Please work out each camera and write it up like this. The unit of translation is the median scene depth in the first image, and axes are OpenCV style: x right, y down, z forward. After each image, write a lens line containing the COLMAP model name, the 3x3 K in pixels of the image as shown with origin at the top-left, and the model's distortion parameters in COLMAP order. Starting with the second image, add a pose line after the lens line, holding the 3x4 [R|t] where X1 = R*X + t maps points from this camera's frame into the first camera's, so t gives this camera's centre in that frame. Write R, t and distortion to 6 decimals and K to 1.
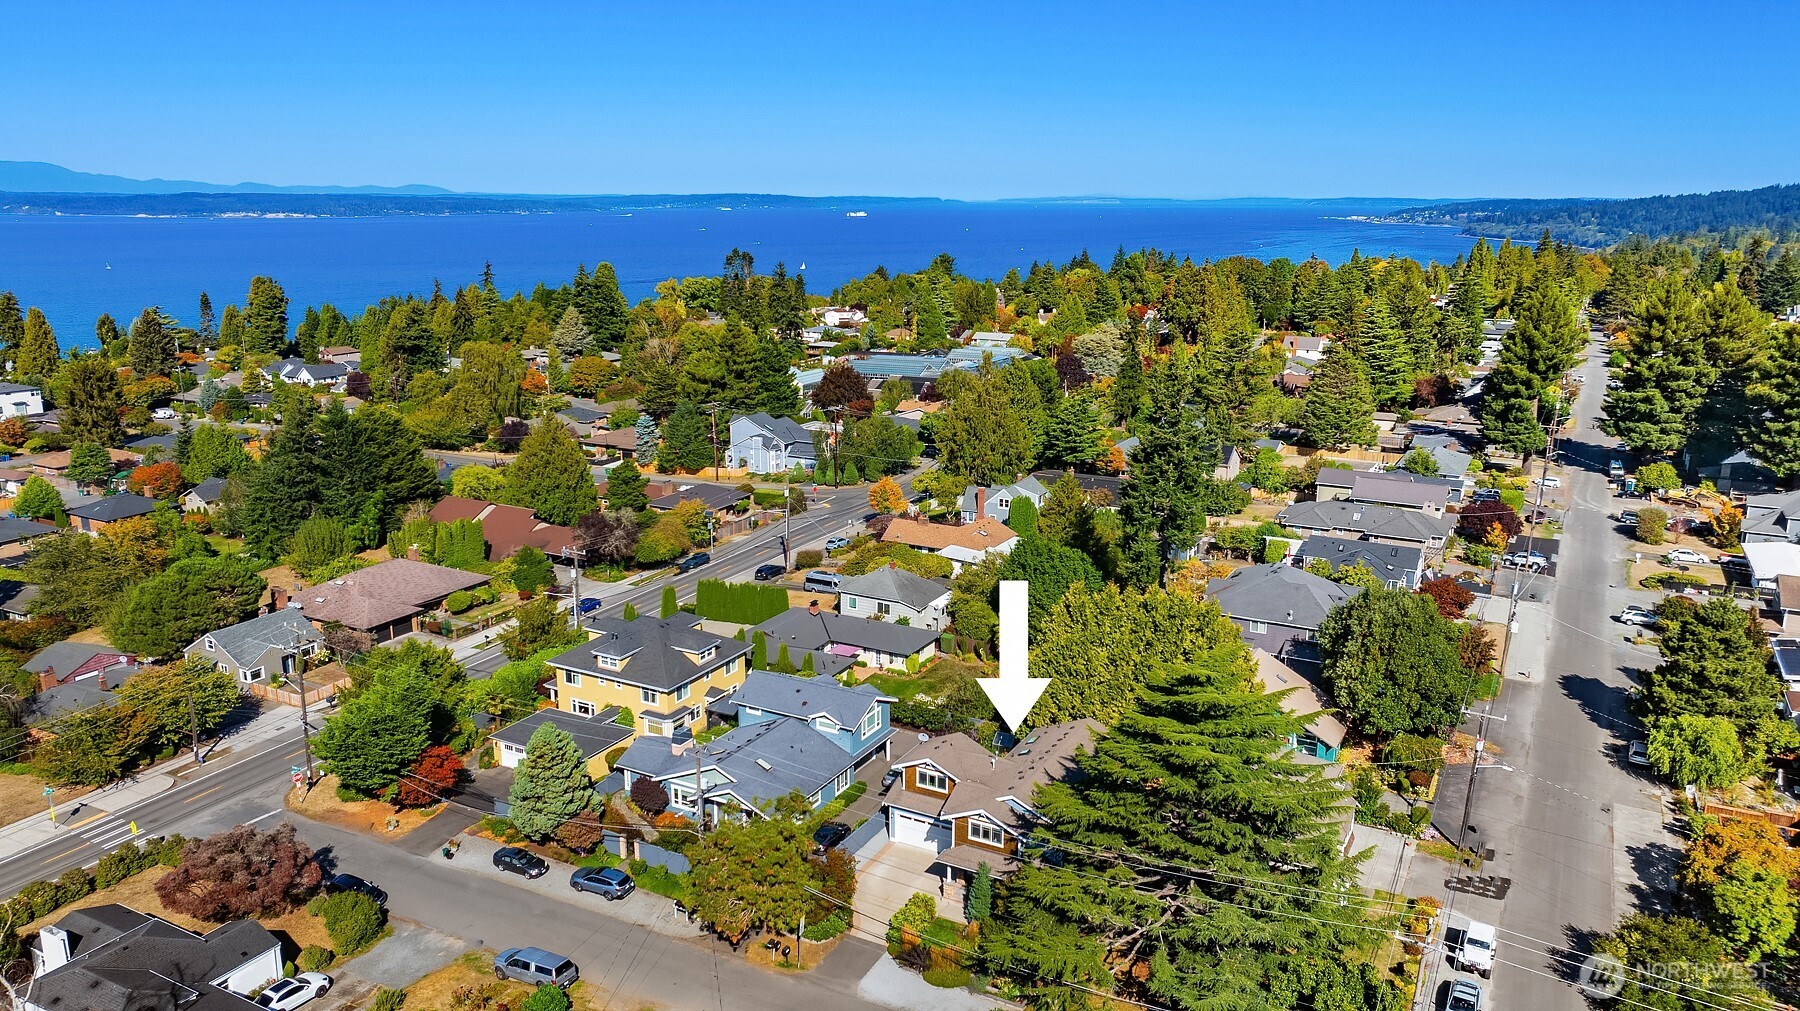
lens RADIAL K [[1261.9, 0, 904.3], [0, 1261.9, 506.1], [0, 0, 1]] dist [-0.021073, 0.002520]
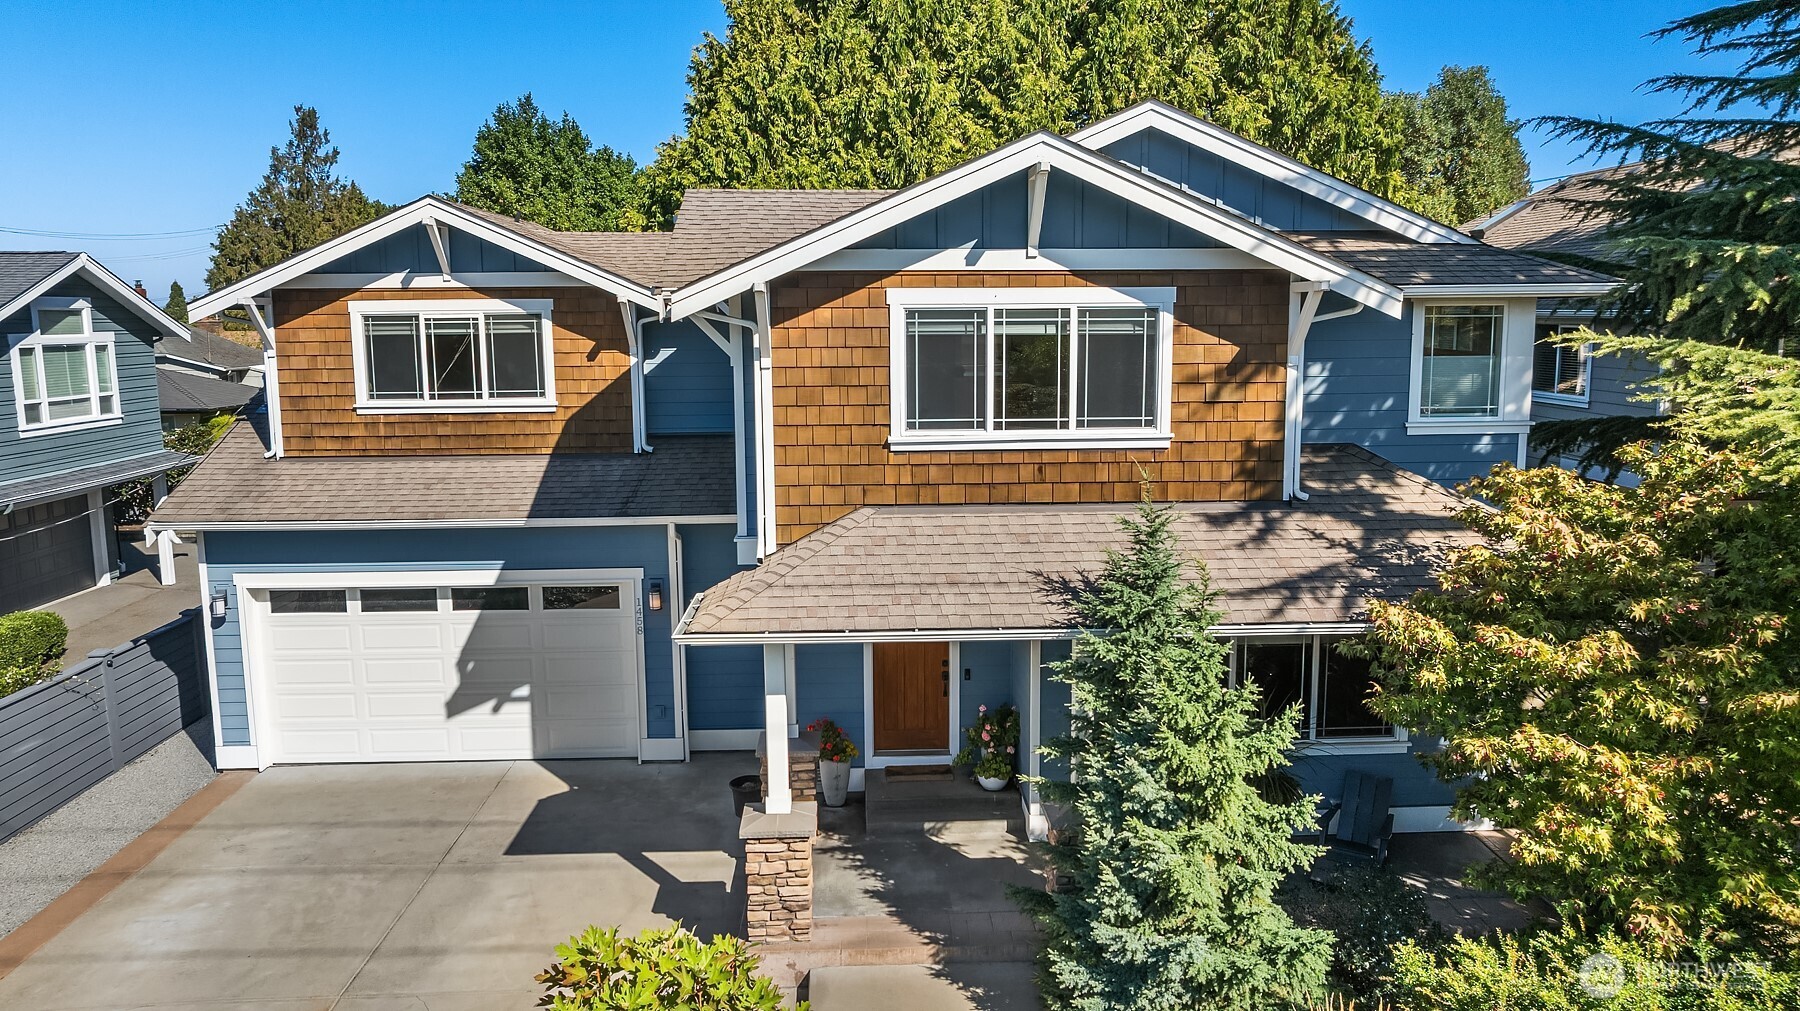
lens RADIAL K [[1261.9, 0, 900.1], [0, 1261.9, 505.4], [0, 0, 1]] dist [-0.021073, 0.002520]
pose [[0.863350, -0.087676, 0.496929, -0.013302], [0.131628, 0.989825, -0.054047, 0.254776], [-0.487135, 0.112071, 0.866106, 0.815235]]
